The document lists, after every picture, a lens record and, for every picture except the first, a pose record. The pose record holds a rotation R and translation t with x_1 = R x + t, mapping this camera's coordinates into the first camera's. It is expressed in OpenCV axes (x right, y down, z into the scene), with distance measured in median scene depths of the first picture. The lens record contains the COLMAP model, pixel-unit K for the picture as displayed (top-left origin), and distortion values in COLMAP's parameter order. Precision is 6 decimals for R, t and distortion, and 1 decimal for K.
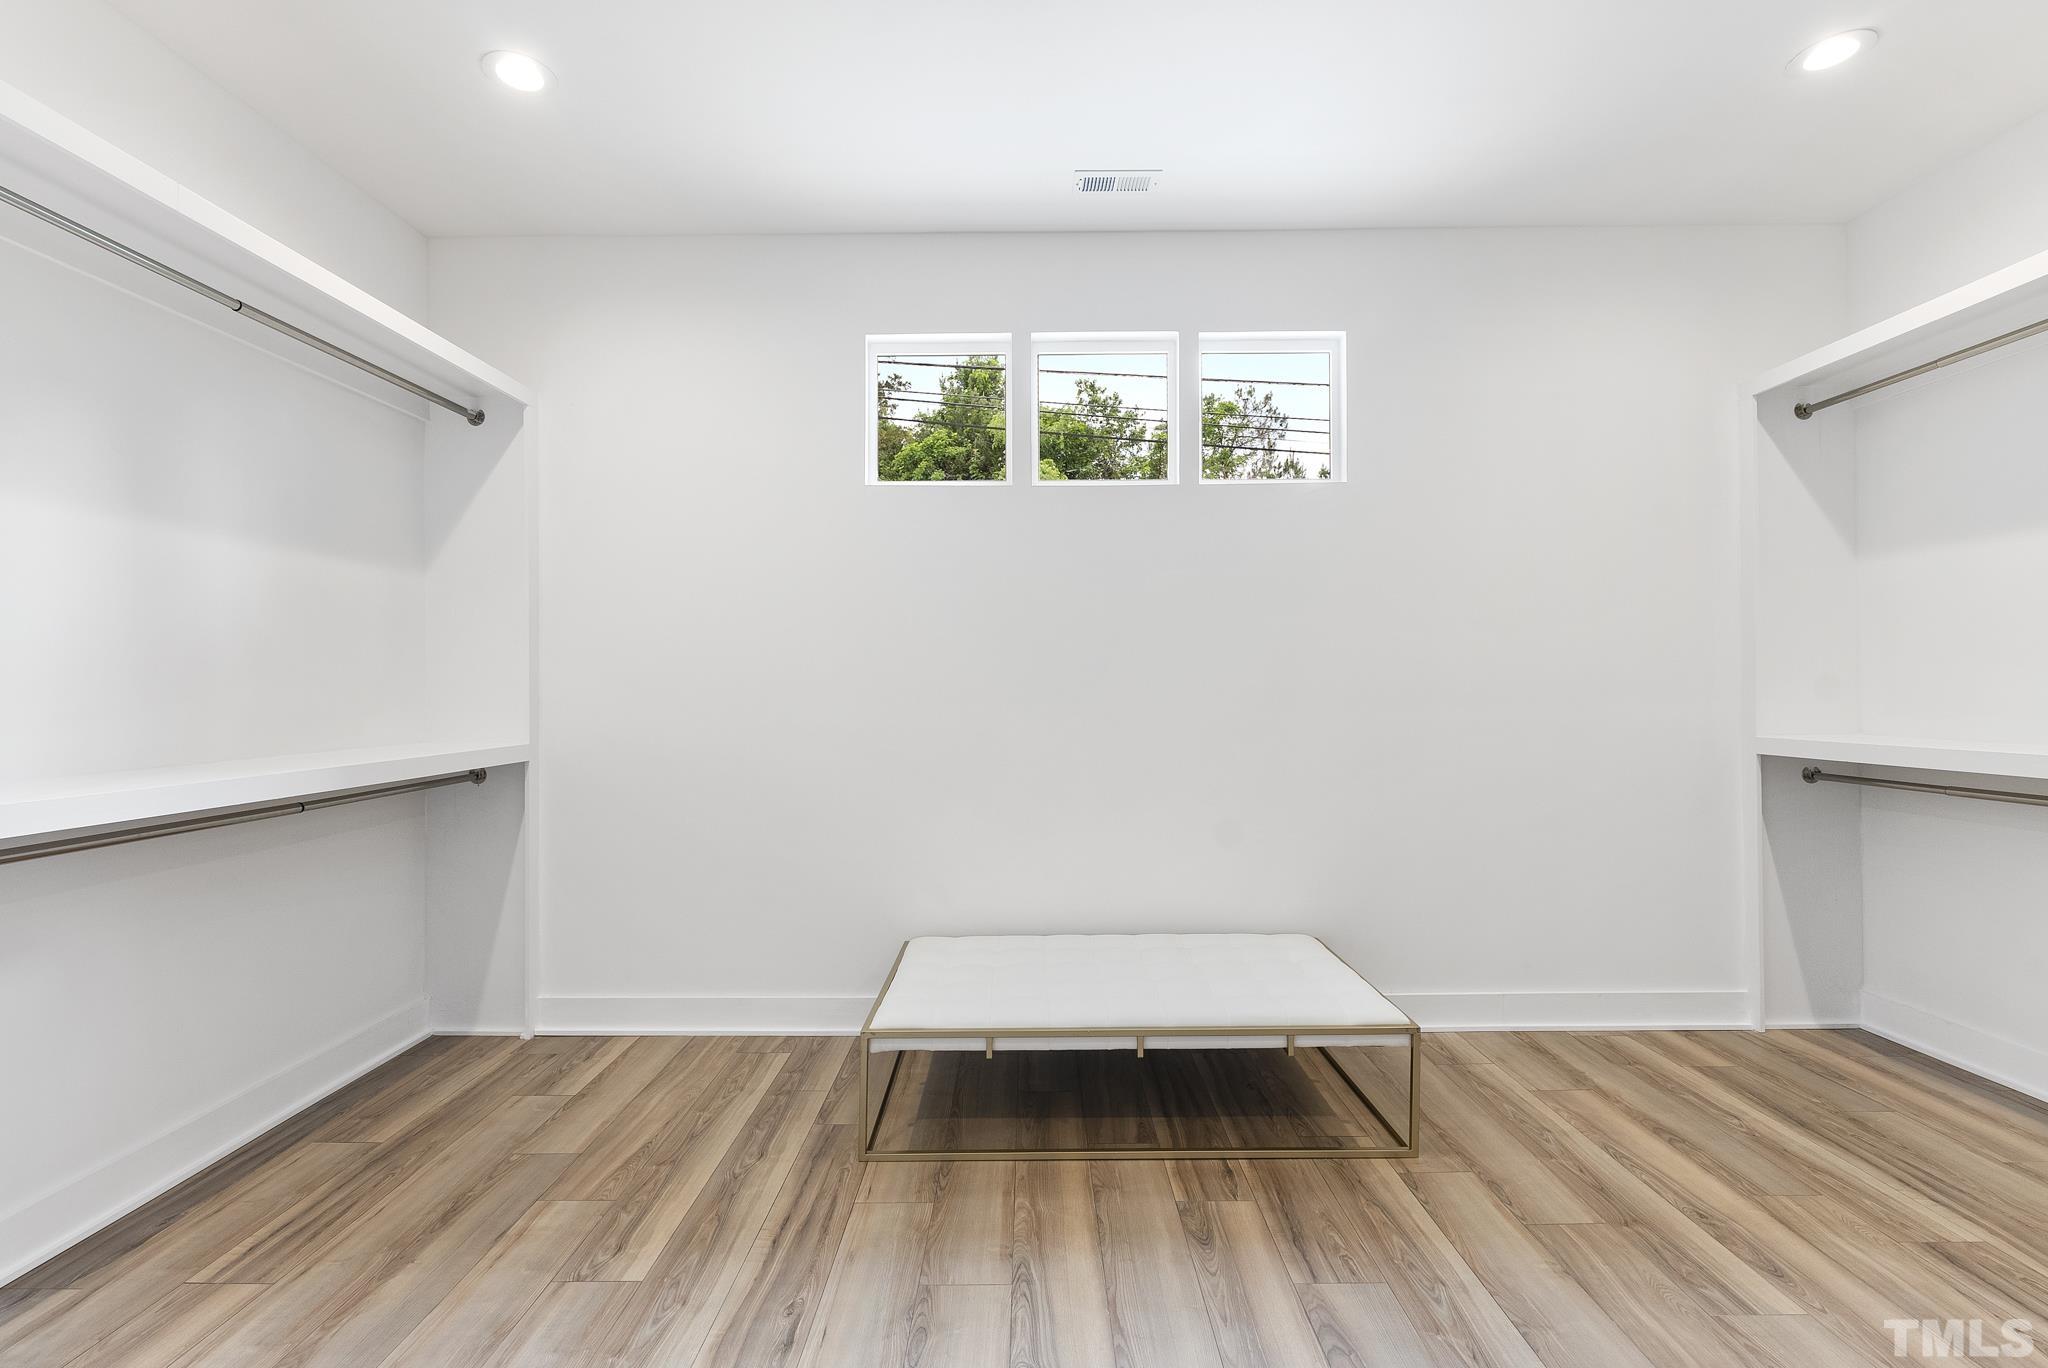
lens RADIAL K [[868.9, 0, 1022.1], [0, 868.9, 685.0], [0, 0, 1]] dist [-0.000545, -0.000048]
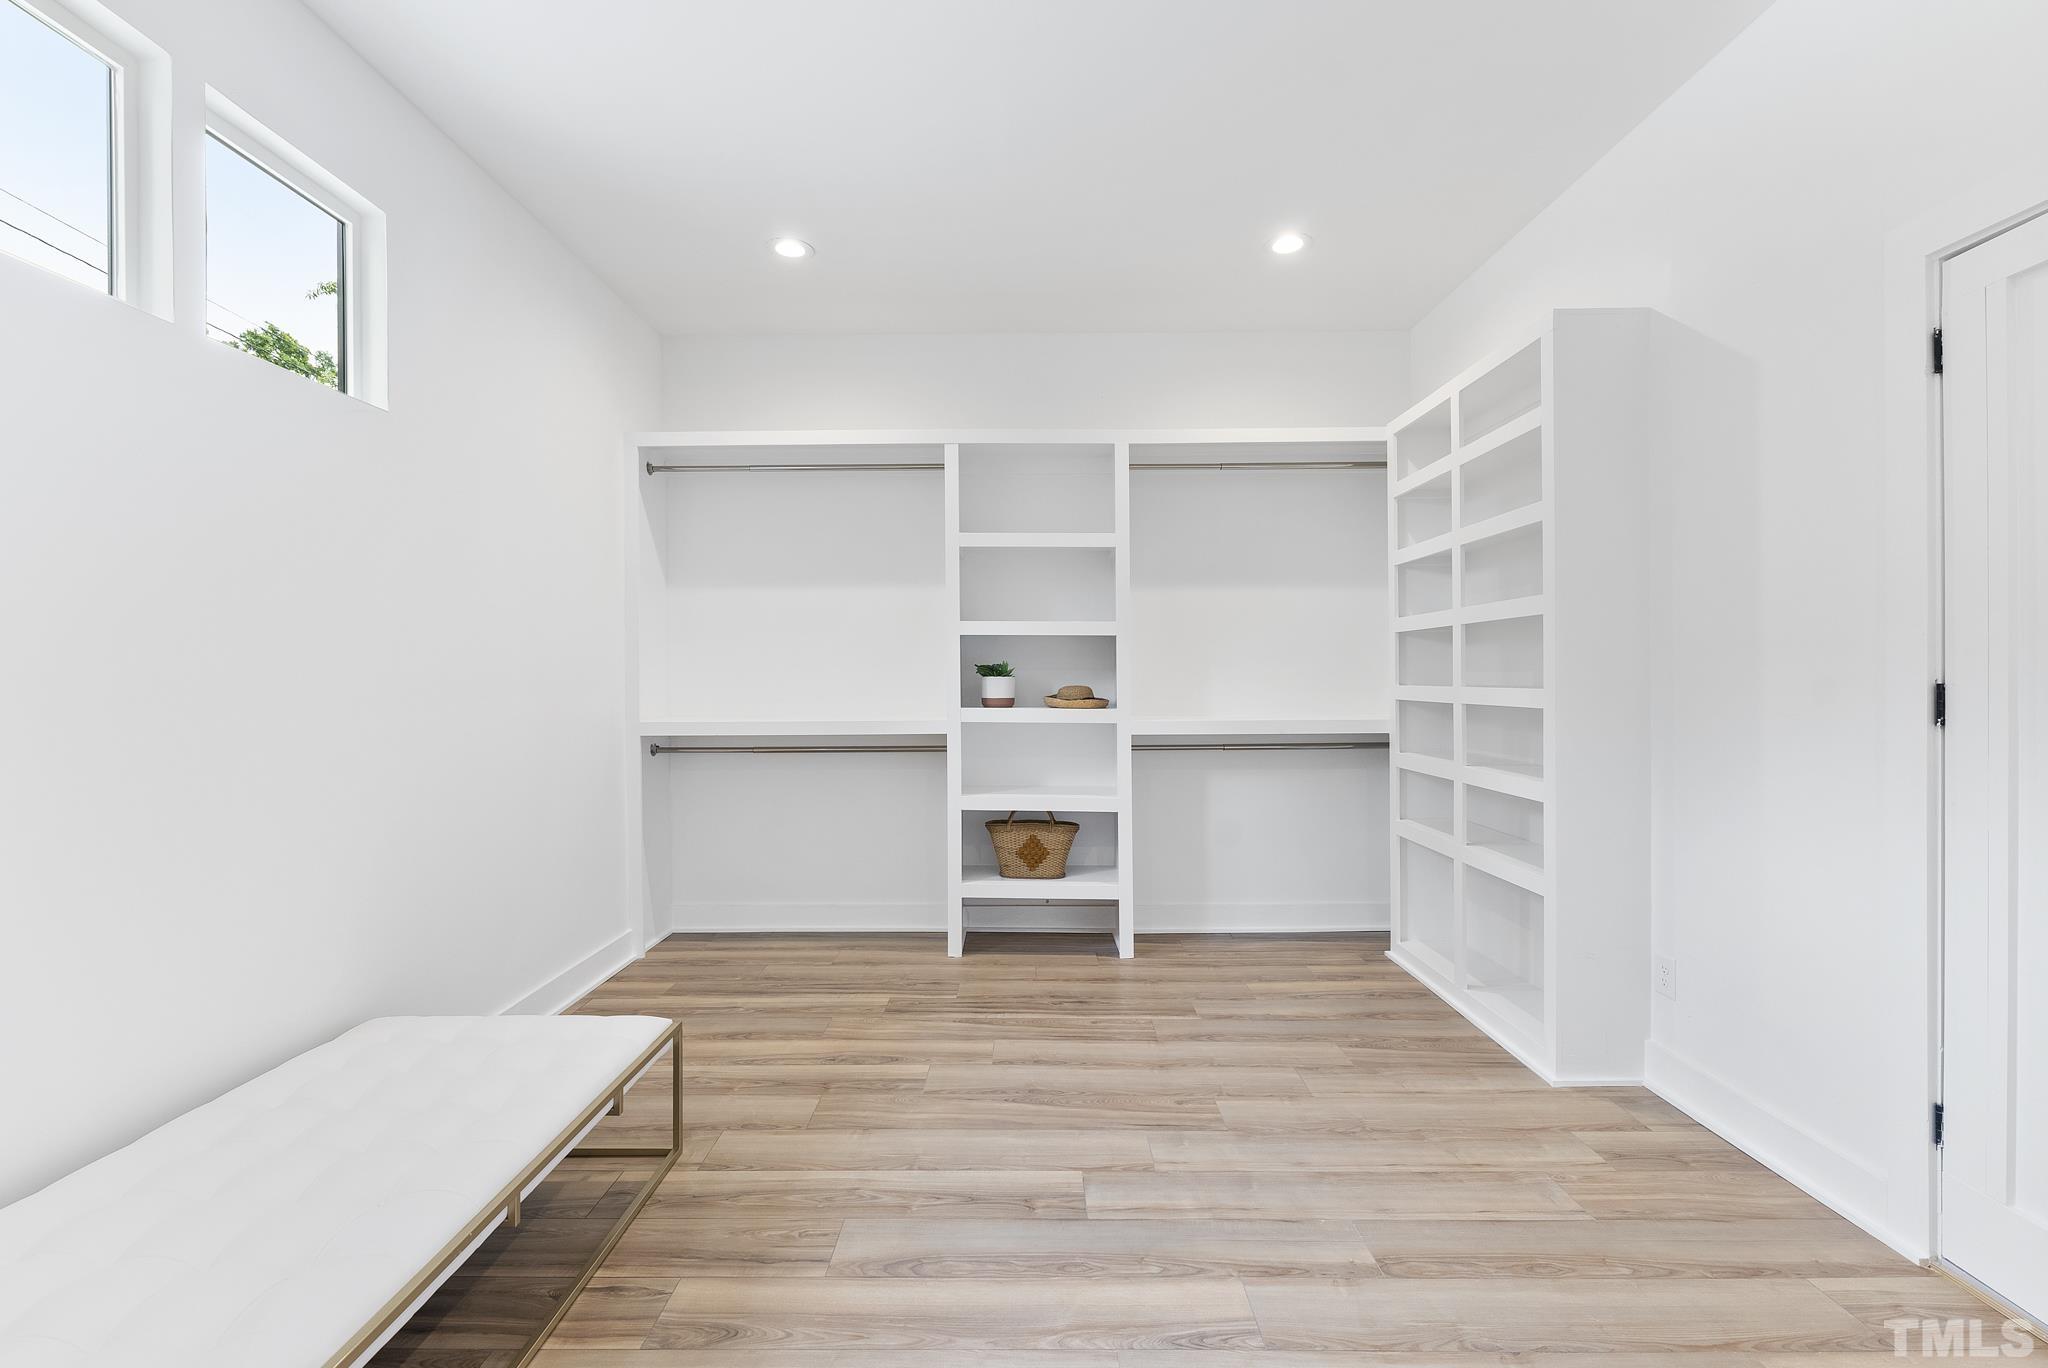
lens RADIAL K [[868.9, 0, 1022.1], [0, 868.9, 685.0], [0, 0, 1]] dist [-0.000545, -0.000048]
pose [[0.007703, -0.000254, 0.999970, -0.575700], [-0.001672, 0.999999, 0.000267, 0.008080], [-0.999969, -0.001674, 0.007703, 0.647279]]
